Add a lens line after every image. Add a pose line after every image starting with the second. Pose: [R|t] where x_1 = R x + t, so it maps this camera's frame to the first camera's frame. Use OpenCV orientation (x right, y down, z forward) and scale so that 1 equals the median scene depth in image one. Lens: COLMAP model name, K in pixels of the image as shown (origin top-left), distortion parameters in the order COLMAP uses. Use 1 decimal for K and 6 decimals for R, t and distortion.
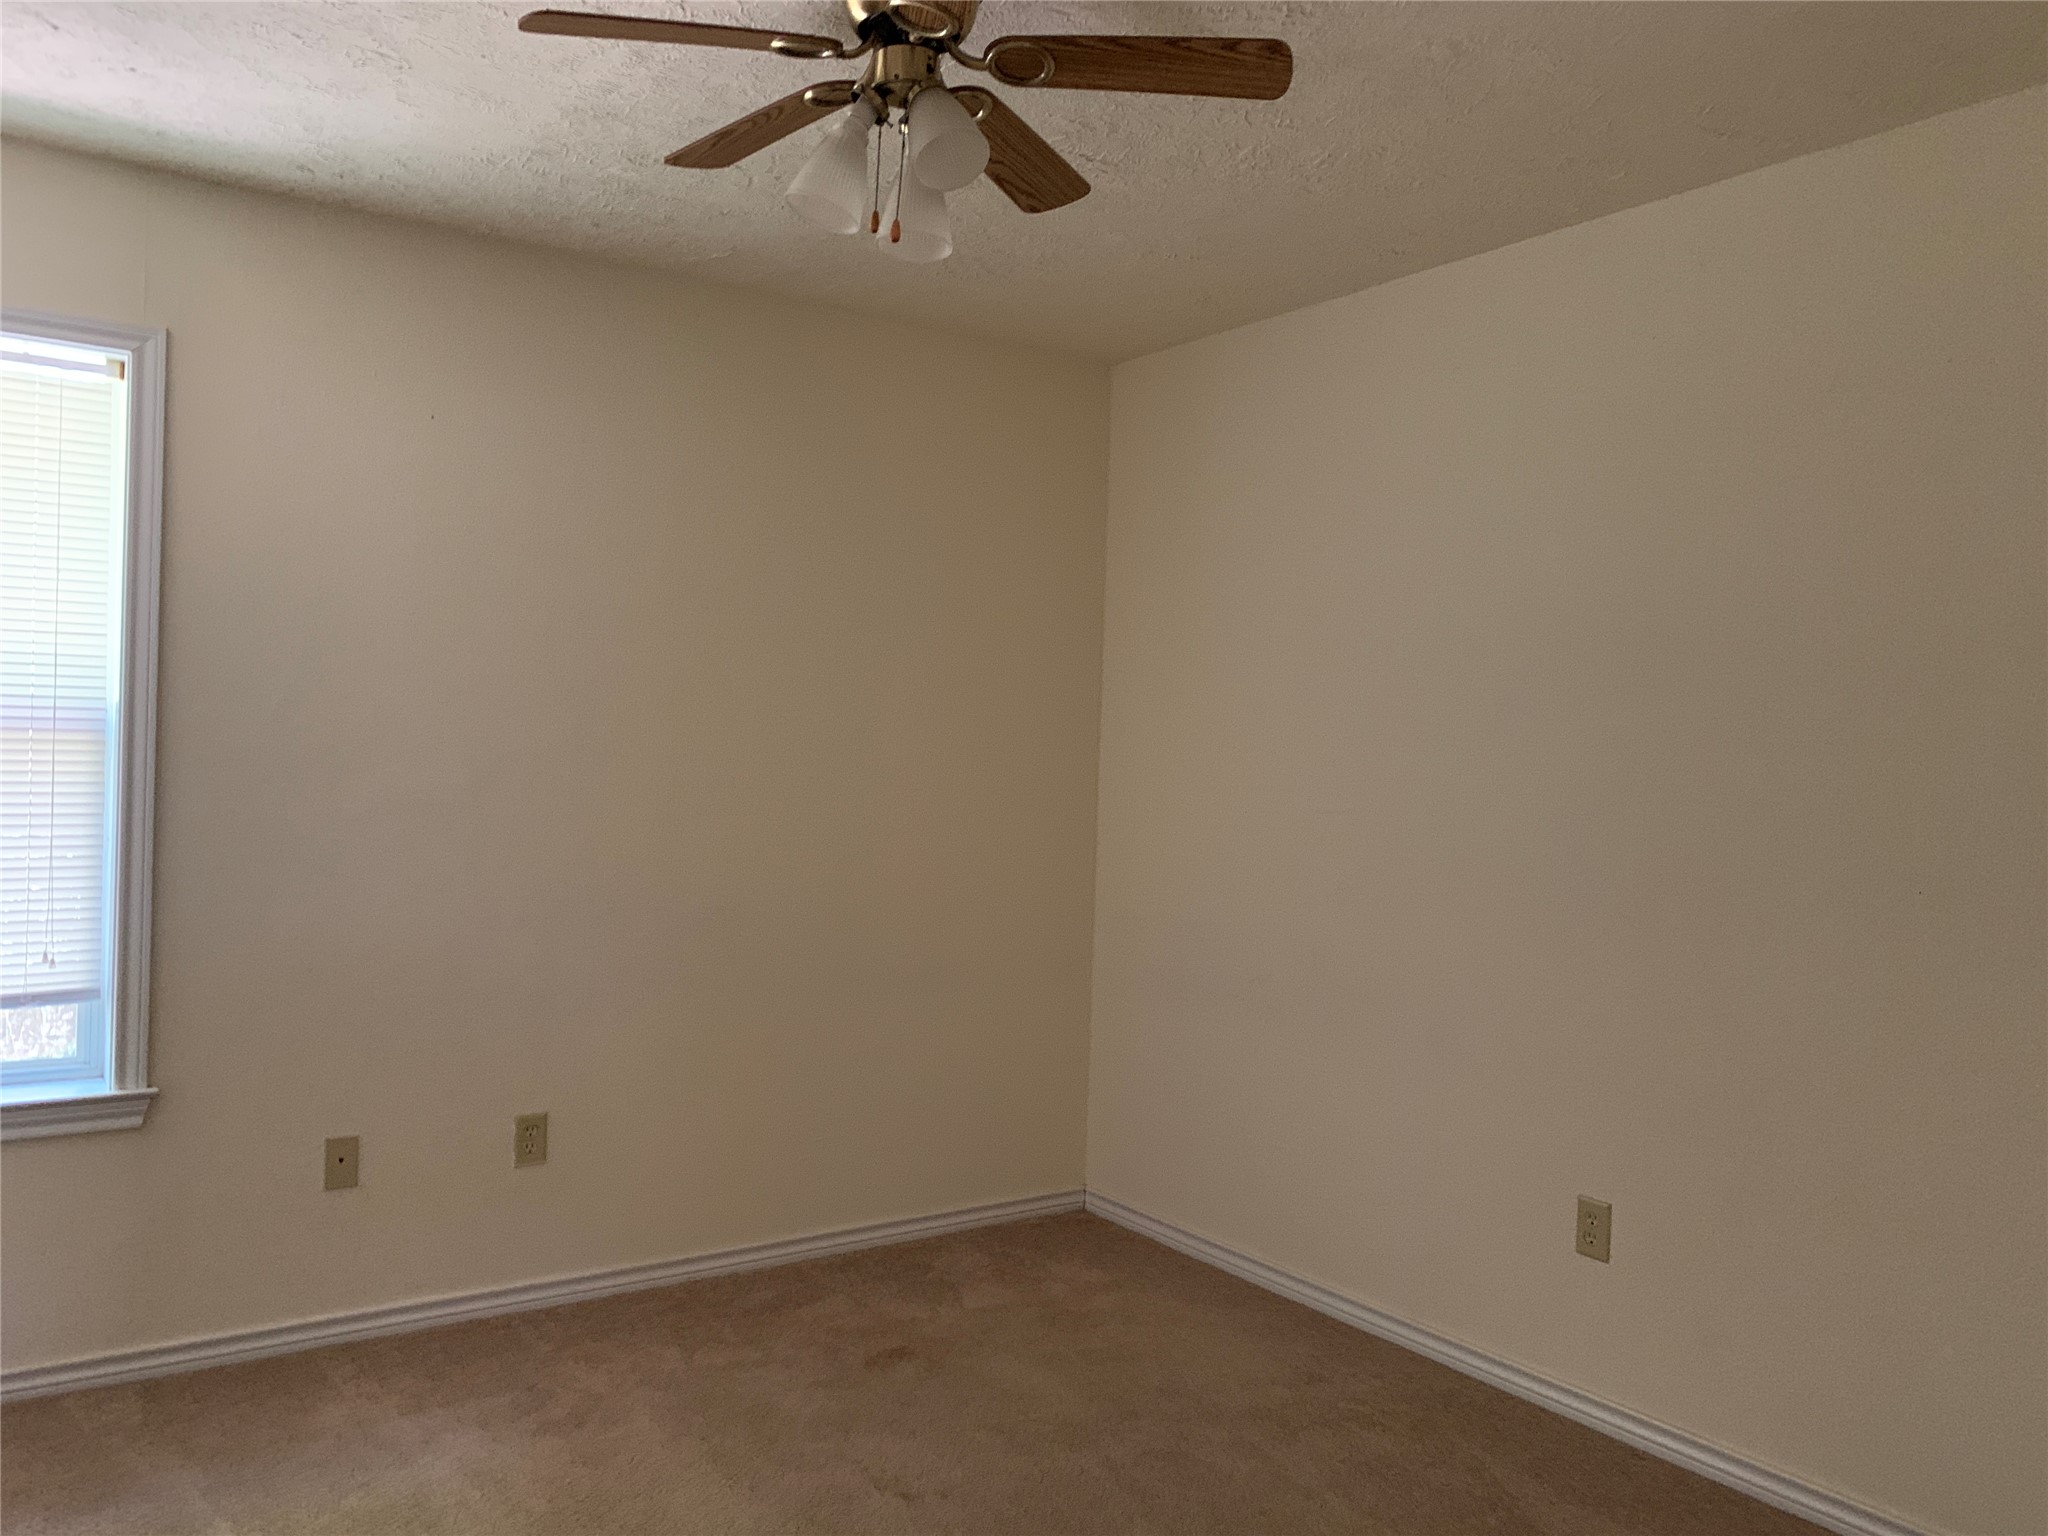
lens RADIAL K [[1628.6, 0, 1108.4], [0, 1628.6, 773.4], [0, 0, 1]] dist [-0.001678, 0.026091]
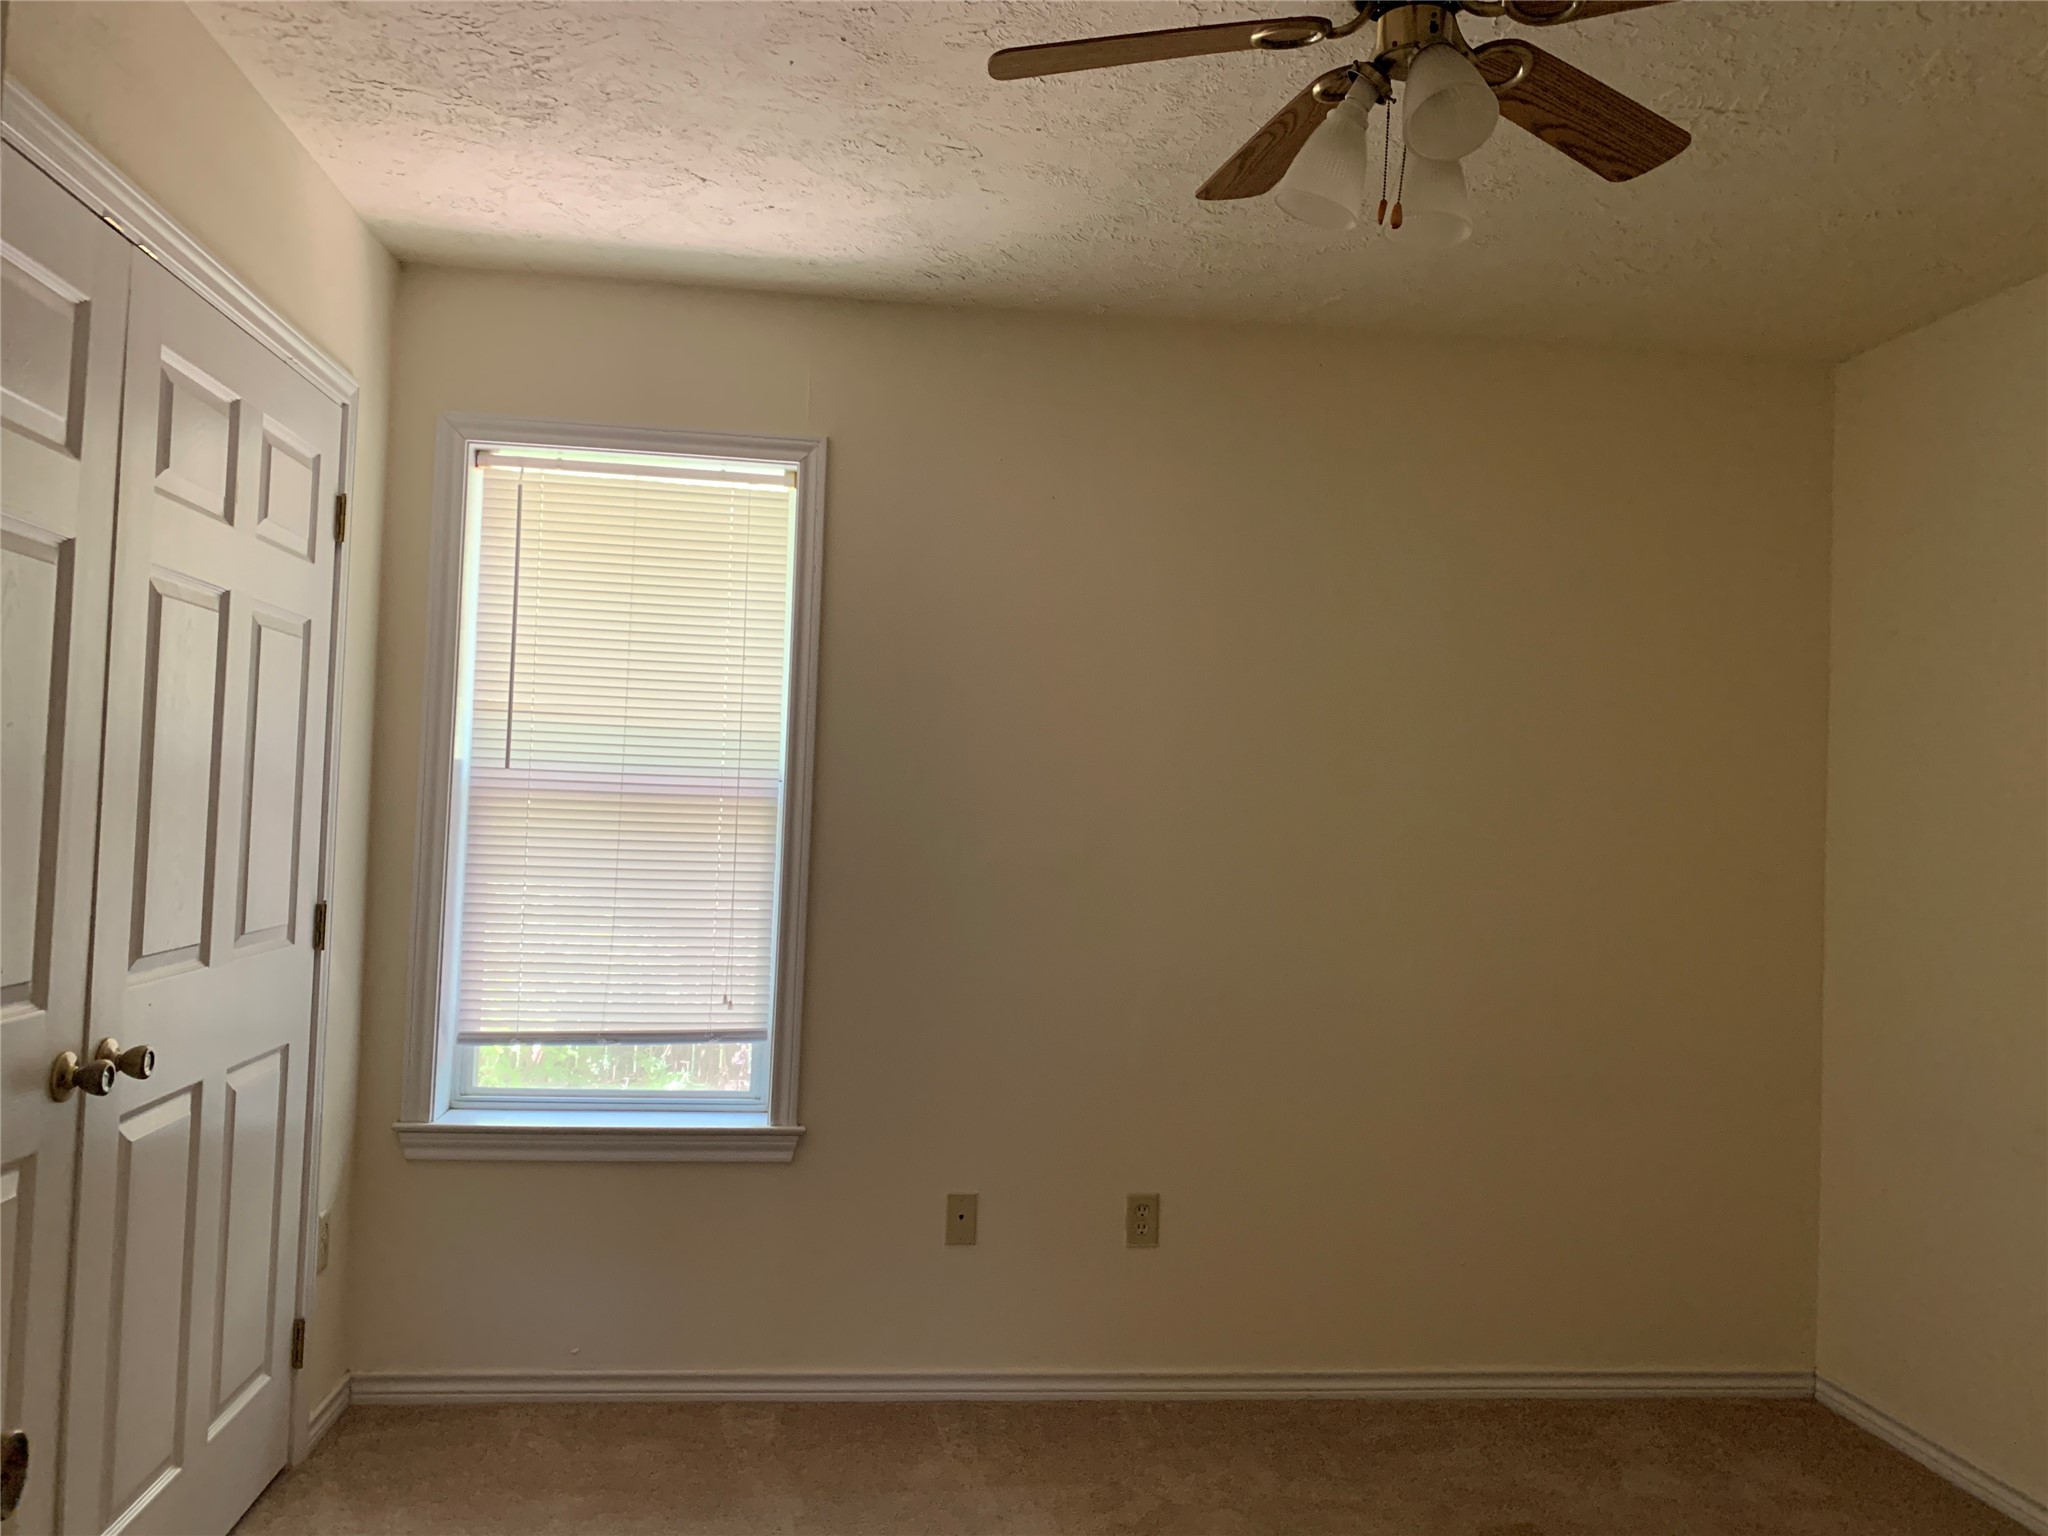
lens RADIAL K [[1654.4, 0, 1027.5], [0, 1654.4, 755.8], [0, 0, 1]] dist [0.052273, -0.072478]
pose [[0.867536, -0.013254, -0.497199, 0.100402], [-0.018793, 0.998057, -0.059397, 0.008978], [0.497020, 0.060873, 0.865601, 0.104969]]
